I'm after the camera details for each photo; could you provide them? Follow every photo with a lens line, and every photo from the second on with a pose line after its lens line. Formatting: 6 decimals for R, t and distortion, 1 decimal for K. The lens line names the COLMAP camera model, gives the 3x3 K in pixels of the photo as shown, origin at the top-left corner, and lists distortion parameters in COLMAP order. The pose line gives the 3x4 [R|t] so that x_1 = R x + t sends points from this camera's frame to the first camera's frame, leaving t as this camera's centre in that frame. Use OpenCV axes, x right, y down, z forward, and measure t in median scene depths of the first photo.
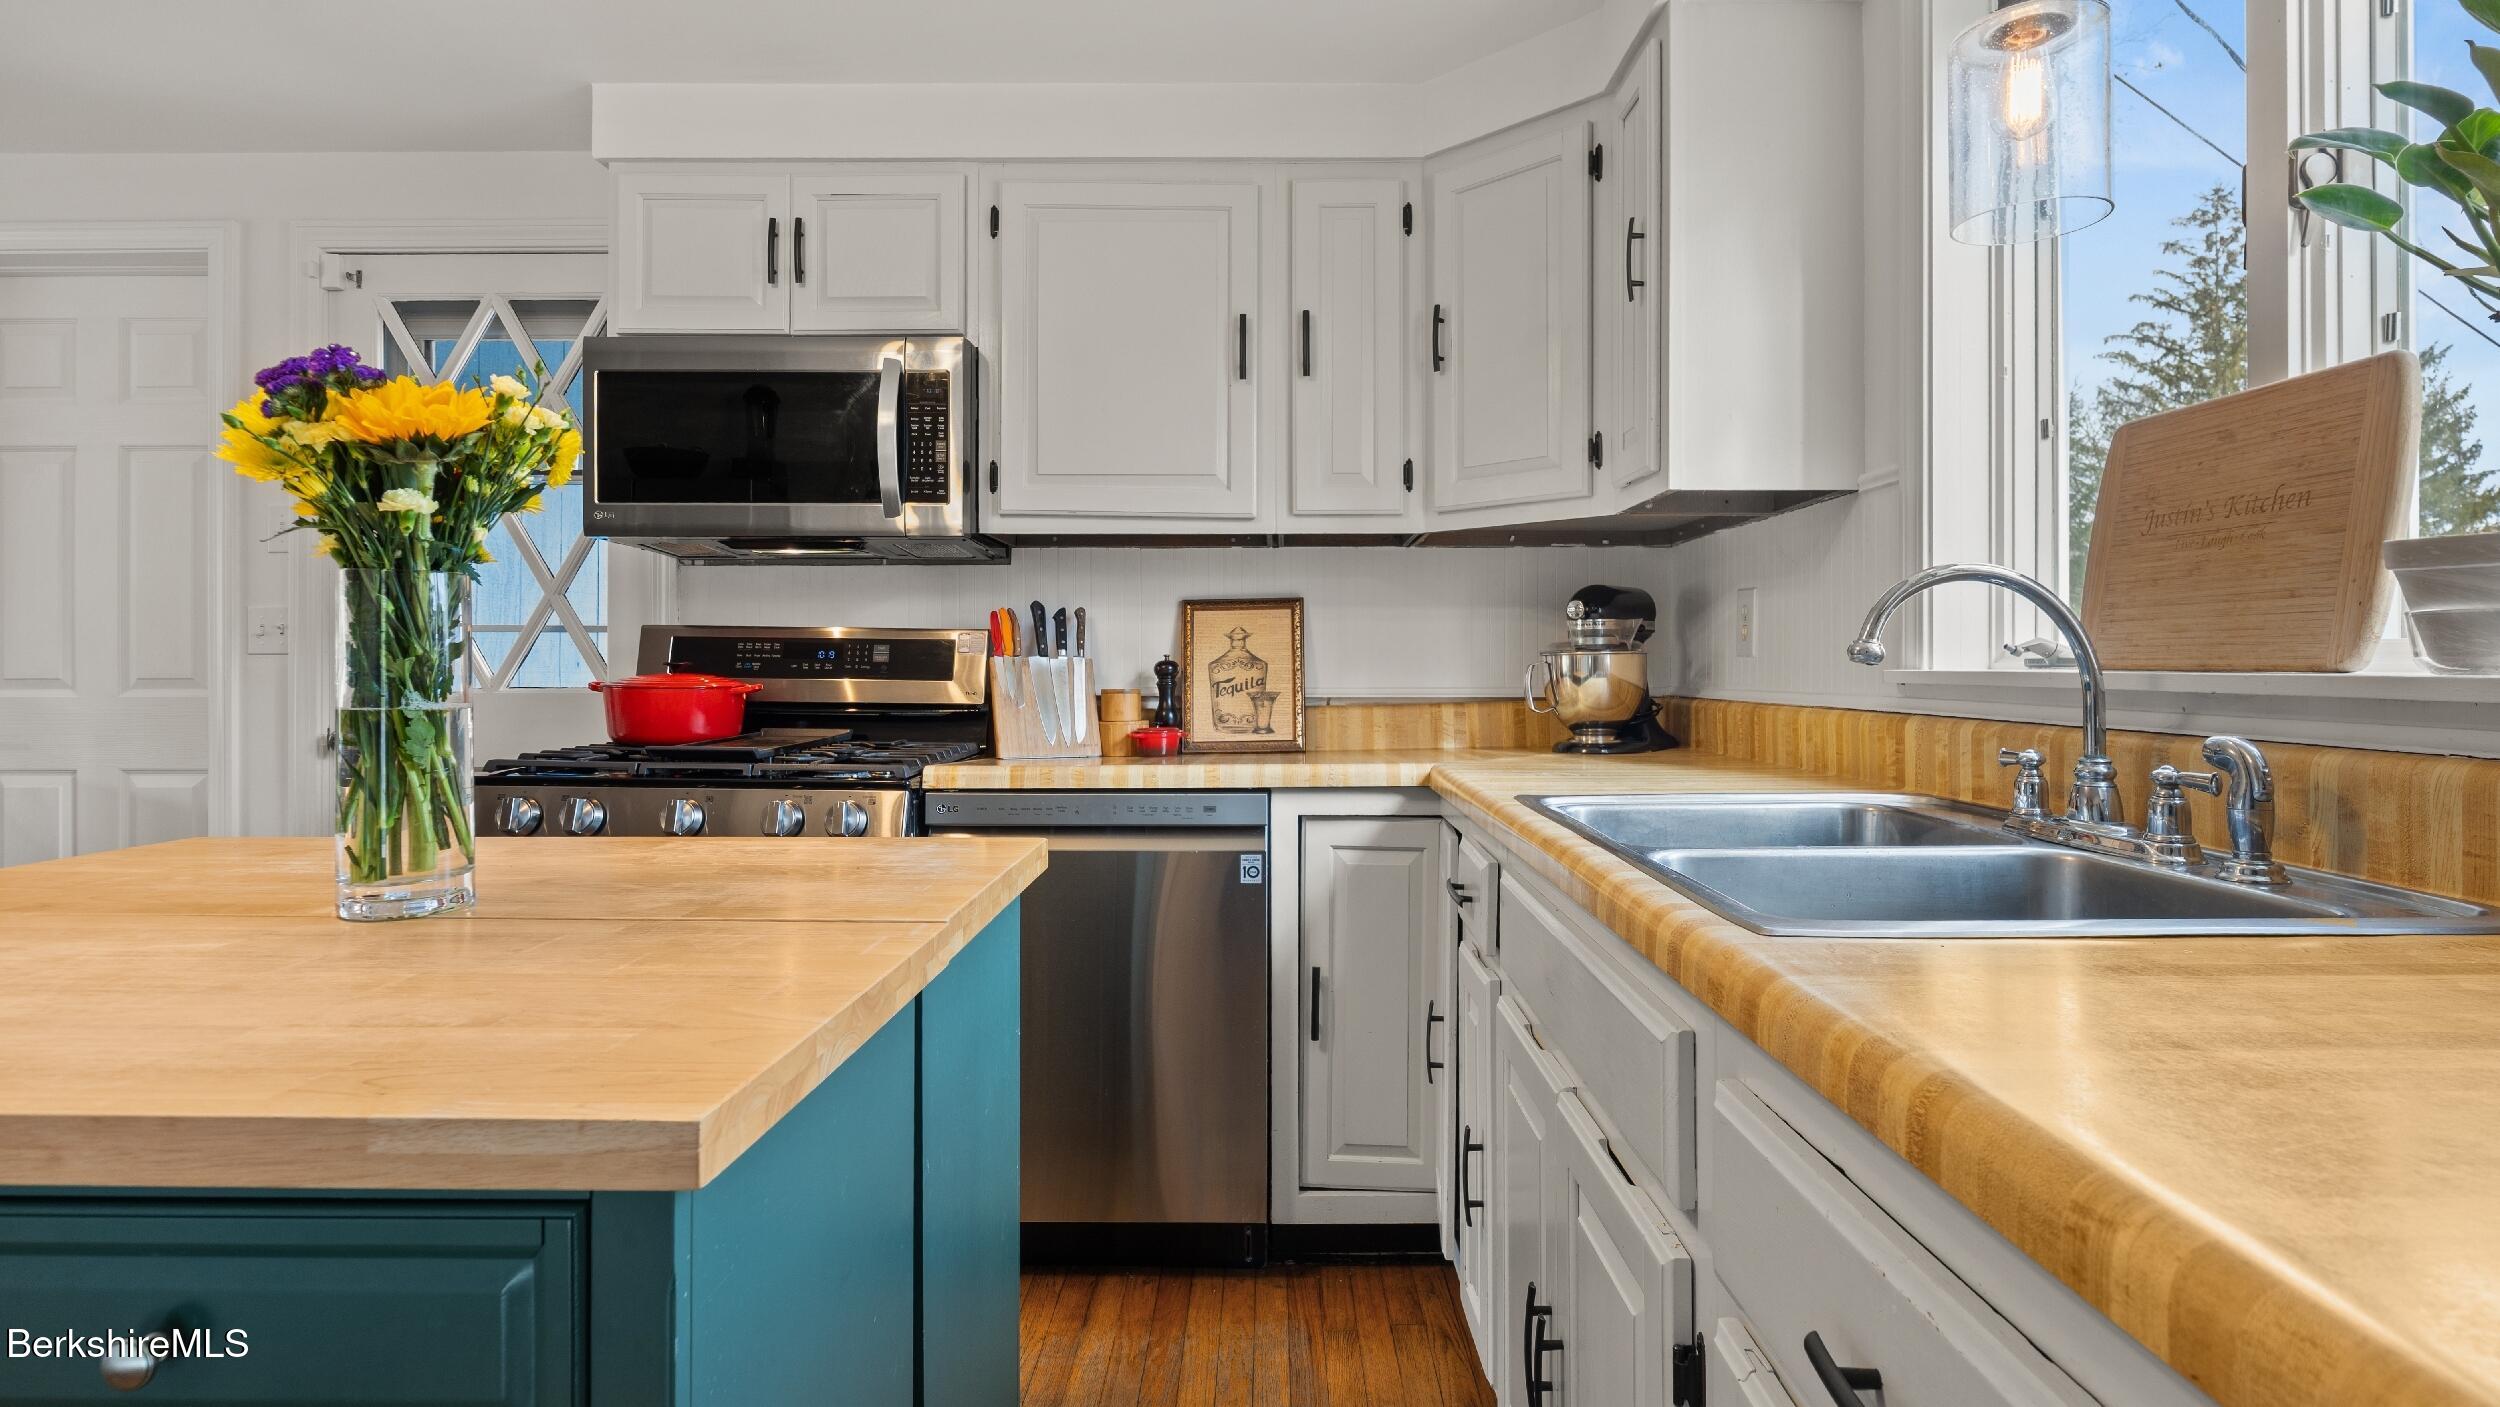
lens RADIAL K [[1228.1, 0, 1277.7], [0, 1228.1, 666.2], [0, 0, 1]] dist [-0.000594, -0.000059]
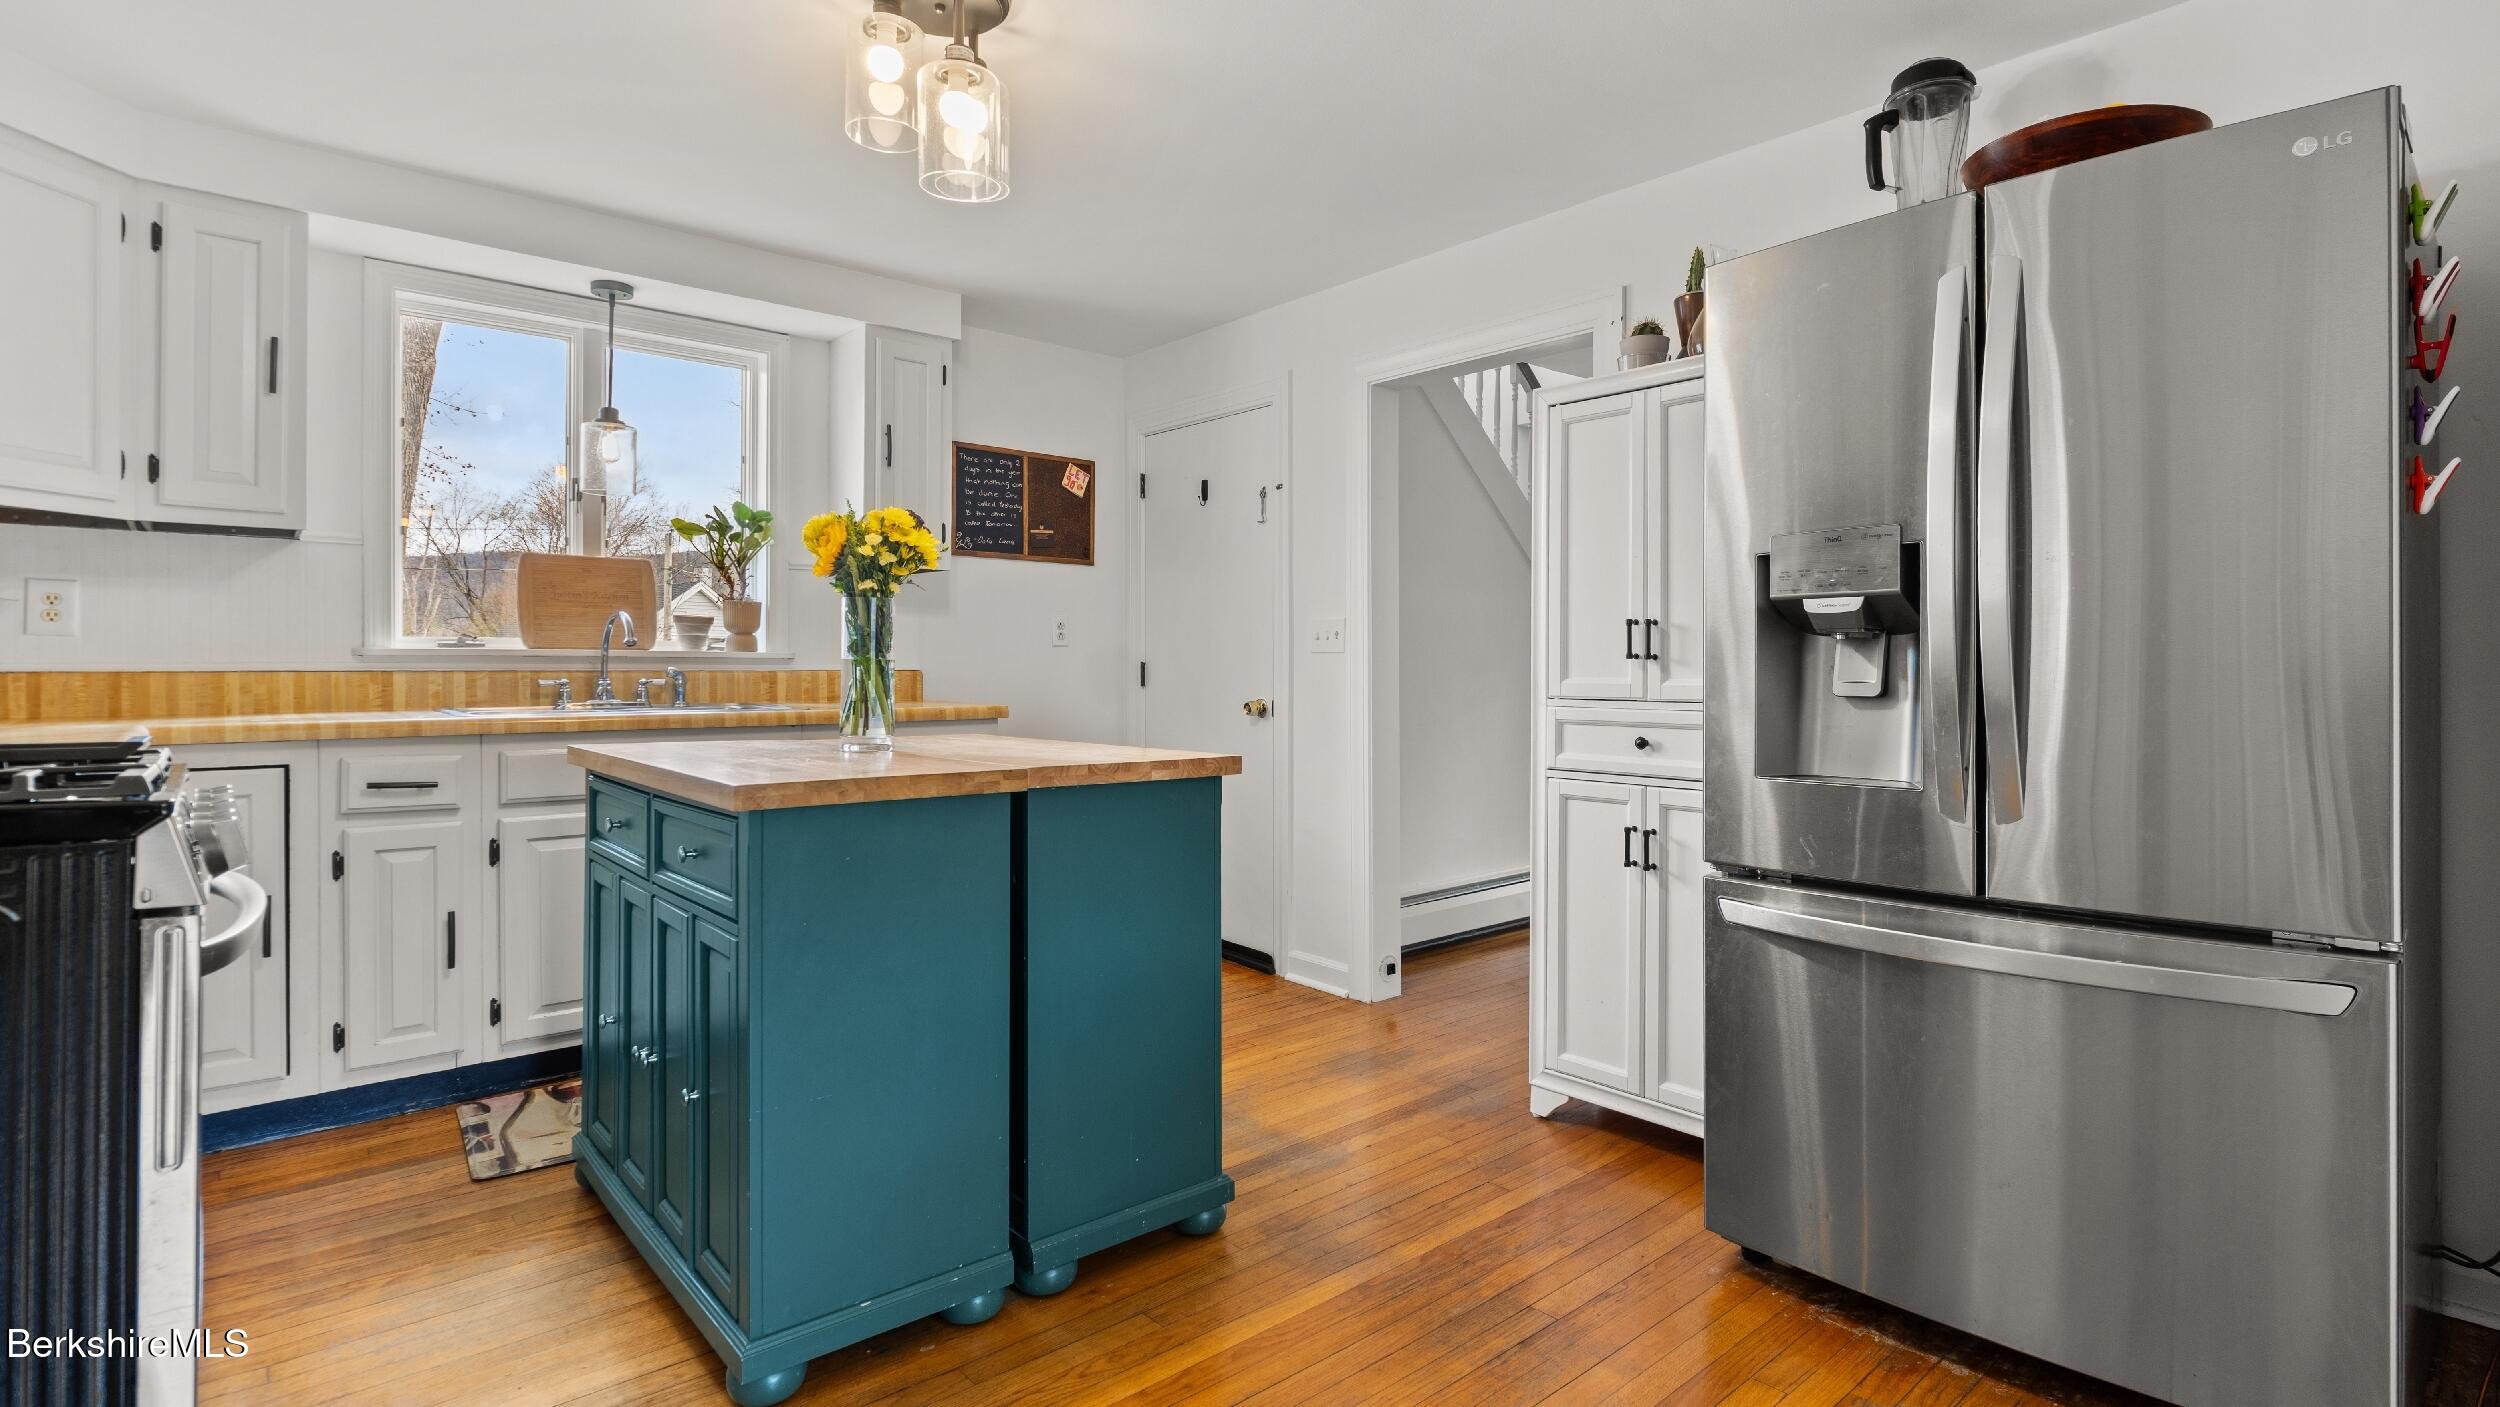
lens RADIAL K [[1200.5, 0, 1263.0], [0, 1200.5, 674.7], [0, 0, 1]] dist [-0.003835, -0.000880]
pose [[-0.660731, -0.007402, 0.750586, -1.236504], [-0.001117, 0.999960, 0.008878, 0.018437], [-0.750622, 0.005028, -0.660713, 0.839036]]
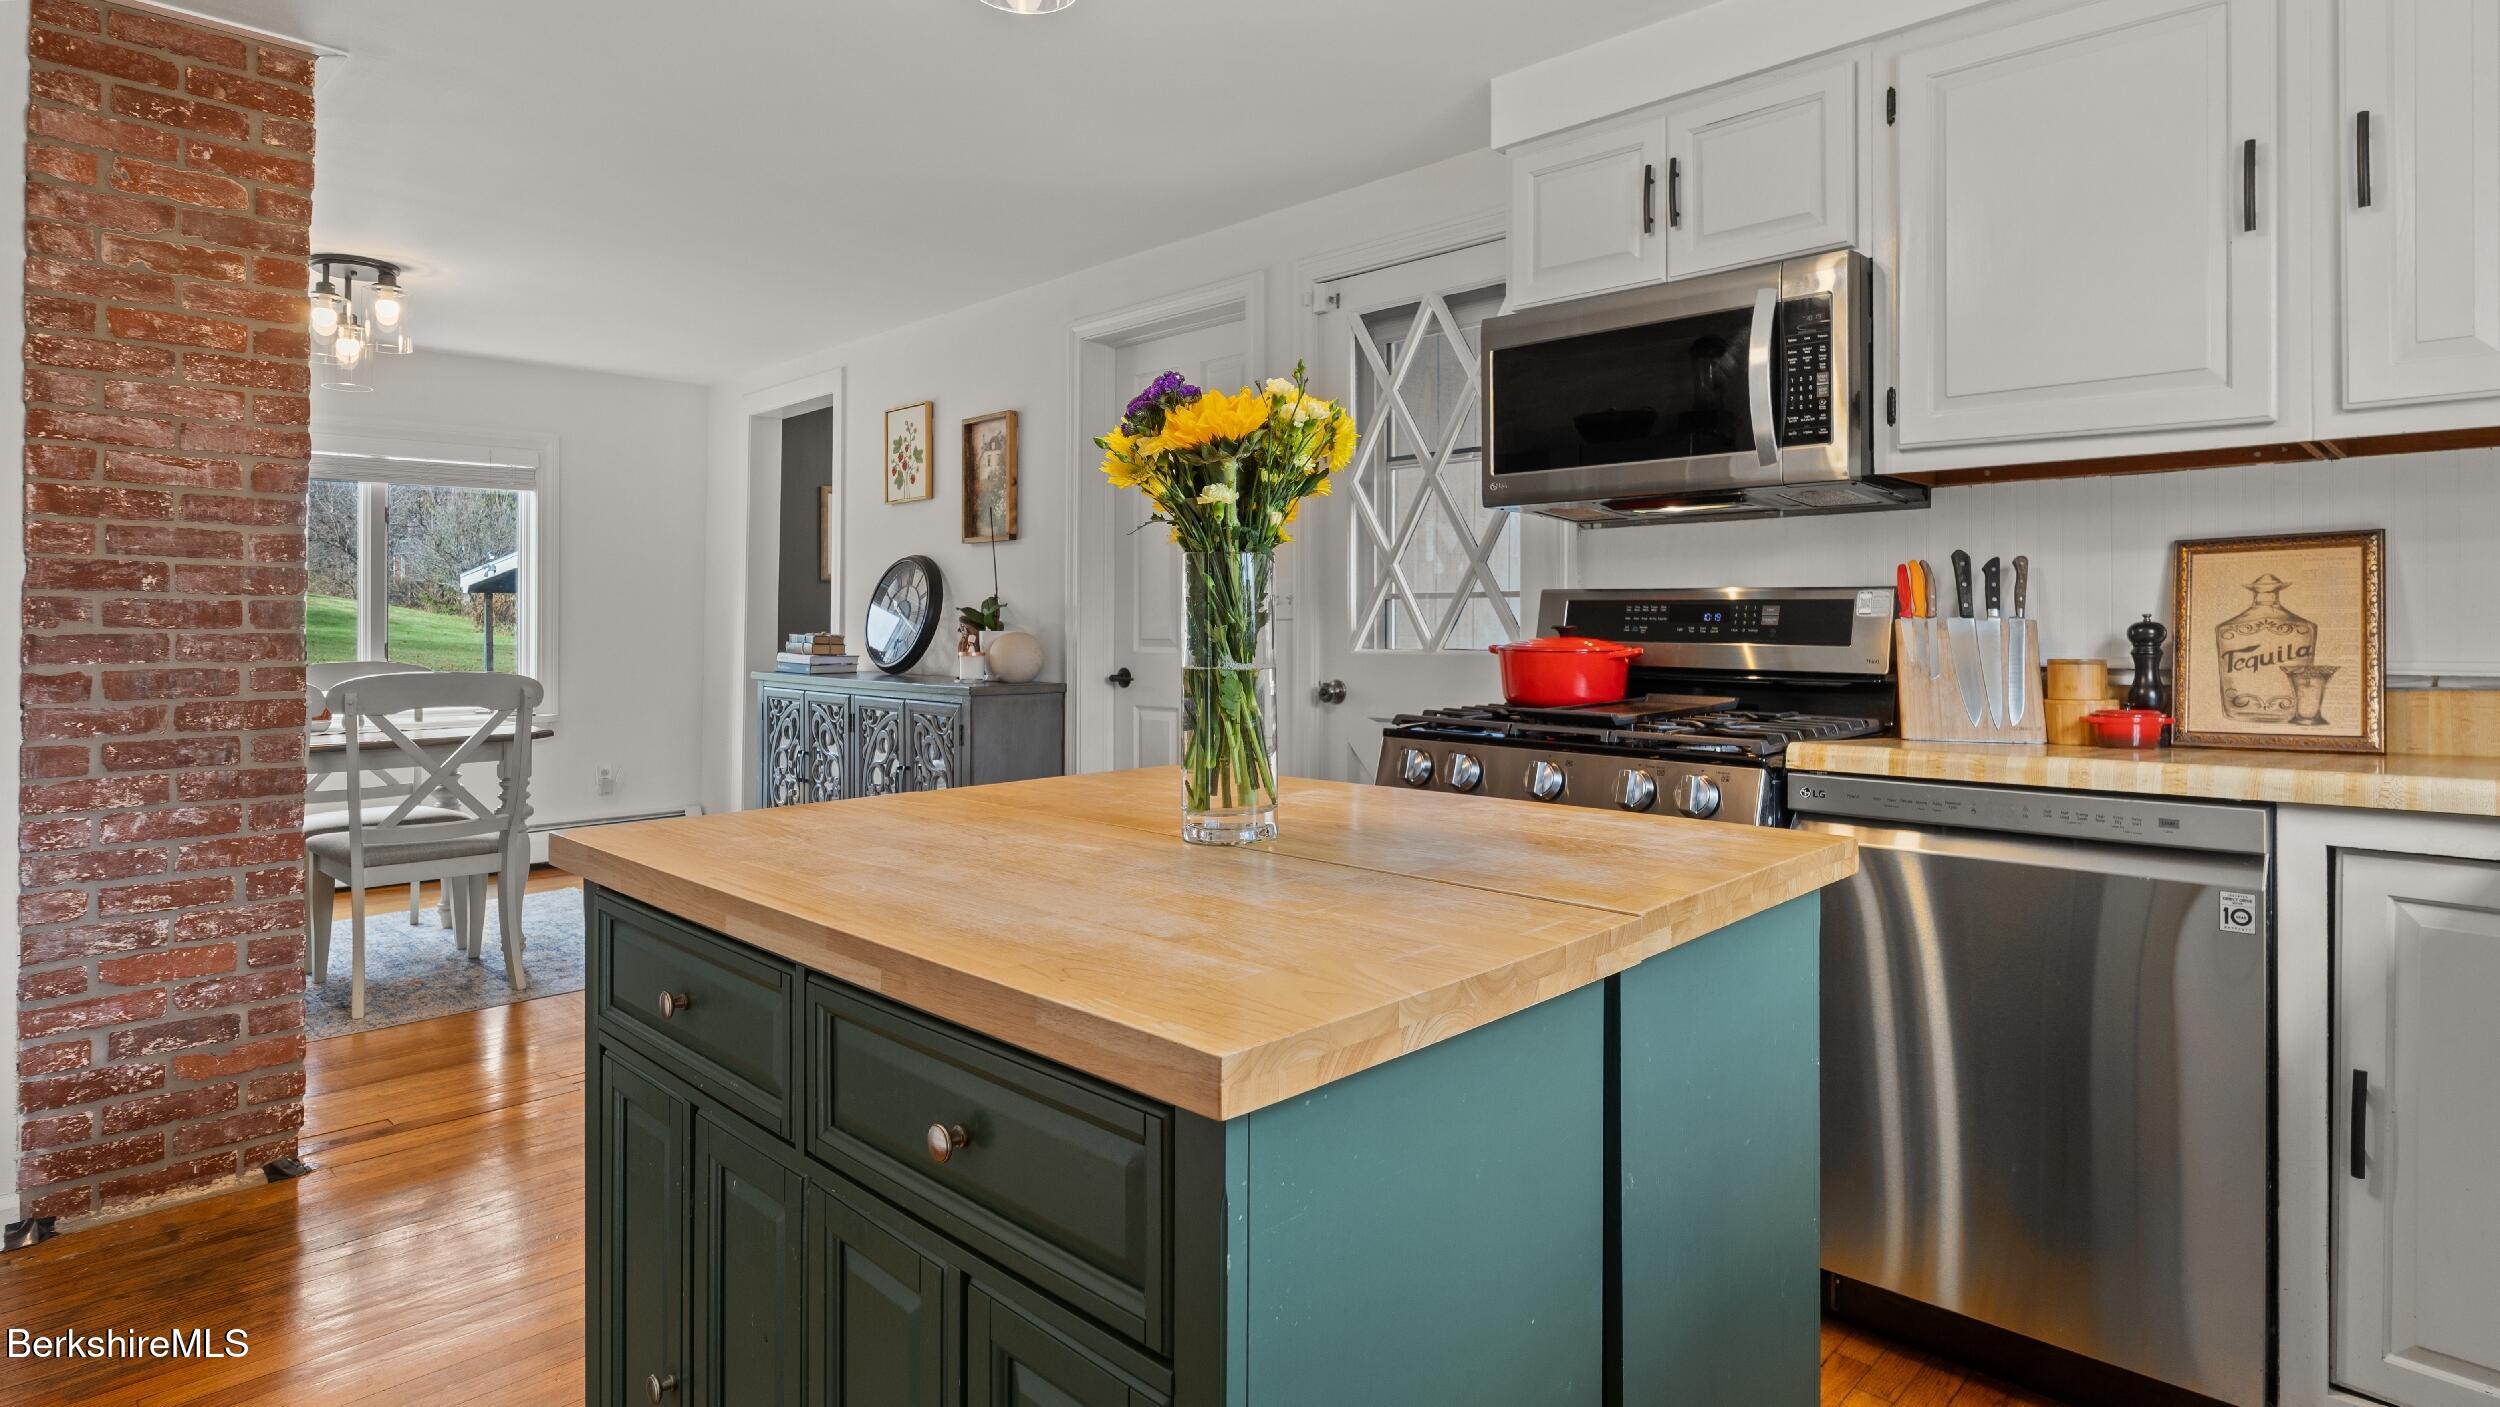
lens RADIAL K [[1321.4, 0, 1266.5], [0, 1321.4, 622.6], [0, 0, 1]] dist [-0.006055, -0.000212]
pose [[0.721654, -0.004351, -0.692240, 0.088027], [0.001851, 0.999989, -0.004355, -0.001800], [0.692252, 0.001862, 0.721654, 0.045089]]
